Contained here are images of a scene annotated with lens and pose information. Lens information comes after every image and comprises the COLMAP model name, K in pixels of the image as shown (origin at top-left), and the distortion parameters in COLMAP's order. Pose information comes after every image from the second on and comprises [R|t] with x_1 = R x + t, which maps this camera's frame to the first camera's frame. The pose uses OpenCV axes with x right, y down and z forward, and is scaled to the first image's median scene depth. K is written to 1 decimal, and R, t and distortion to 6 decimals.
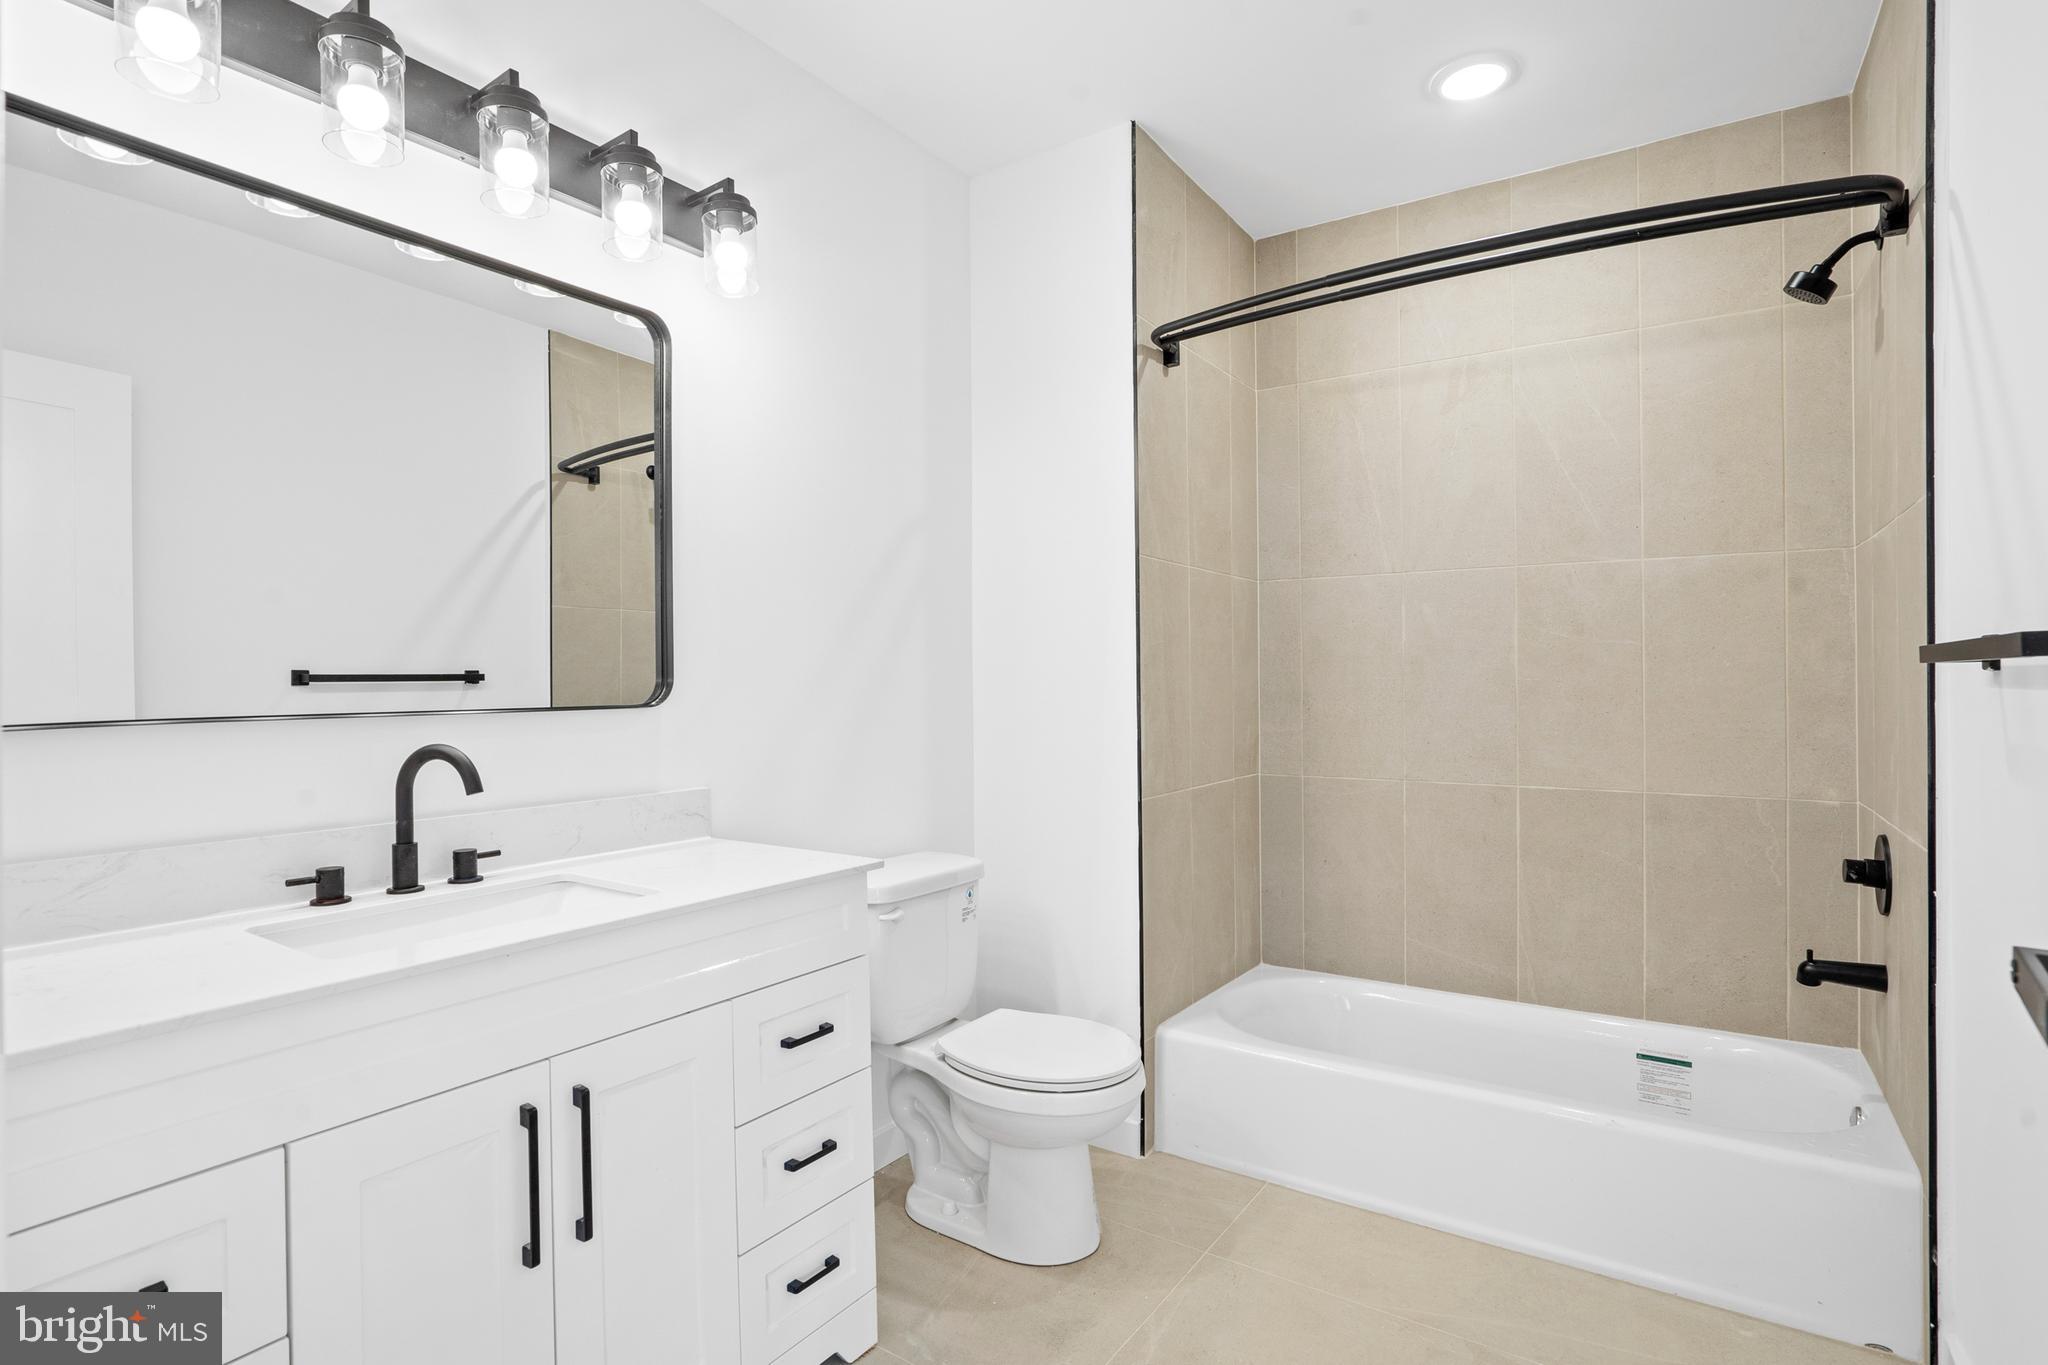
lens RADIAL K [[978.8, 0, 1004.3], [0, 978.8, 686.9], [0, 0, 1]] dist [0.000219, 0.000256]
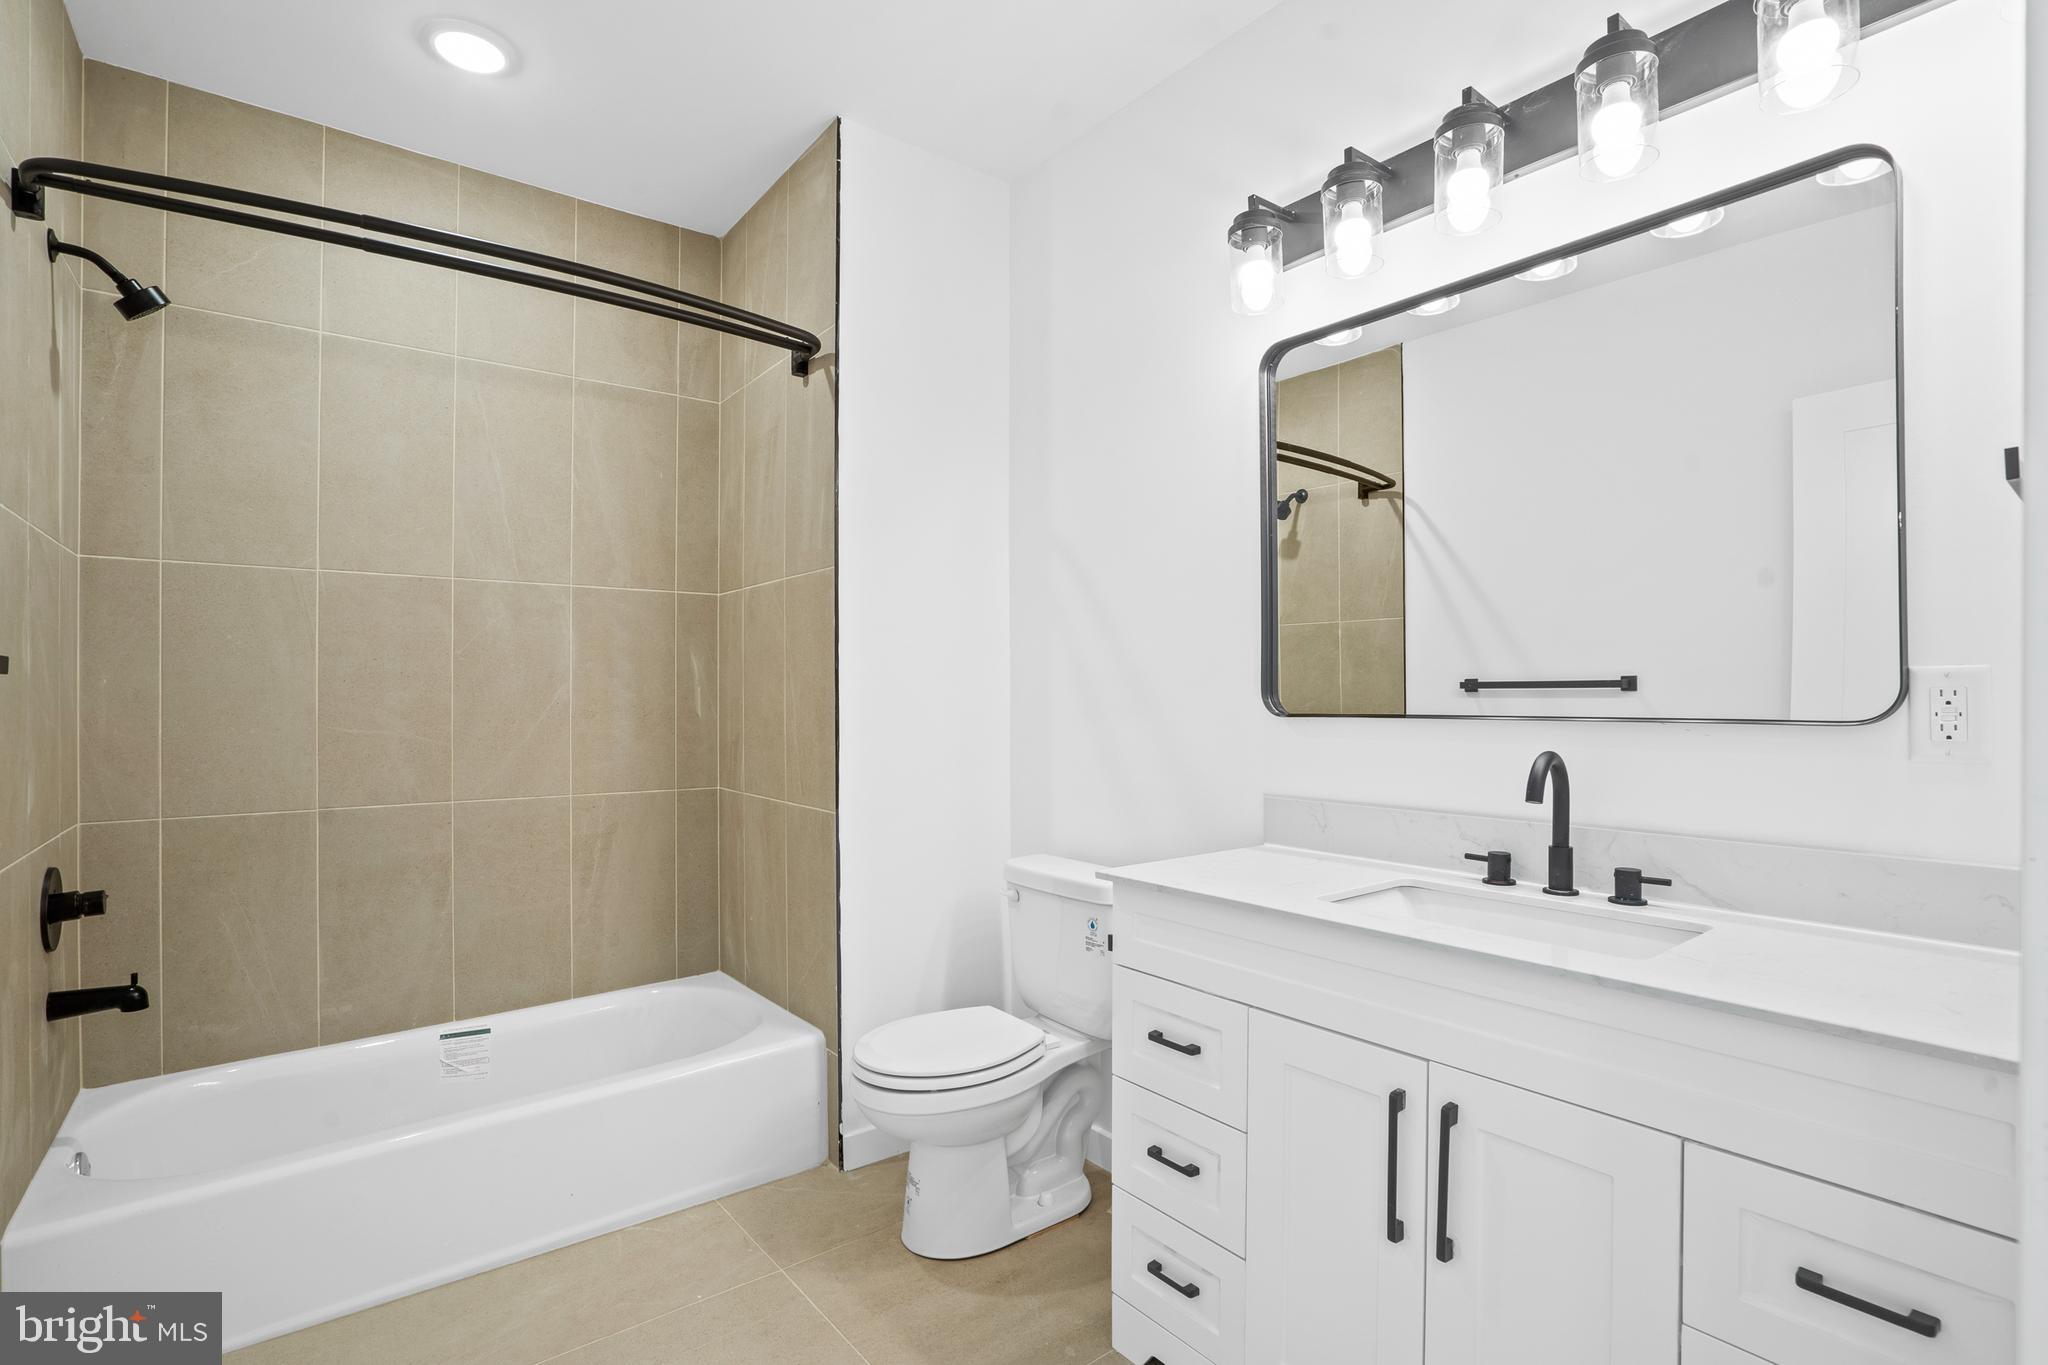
lens RADIAL K [[978.8, 0, 1004.3], [0, 978.8, 686.9], [0, 0, 1]] dist [0.000219, 0.000256]
pose [[-0.272546, 0.003127, -0.962138, 0.562878], [0.000362, 0.999995, 0.003148, -0.011189], [0.962143, 0.000510, -0.272545, 0.756029]]
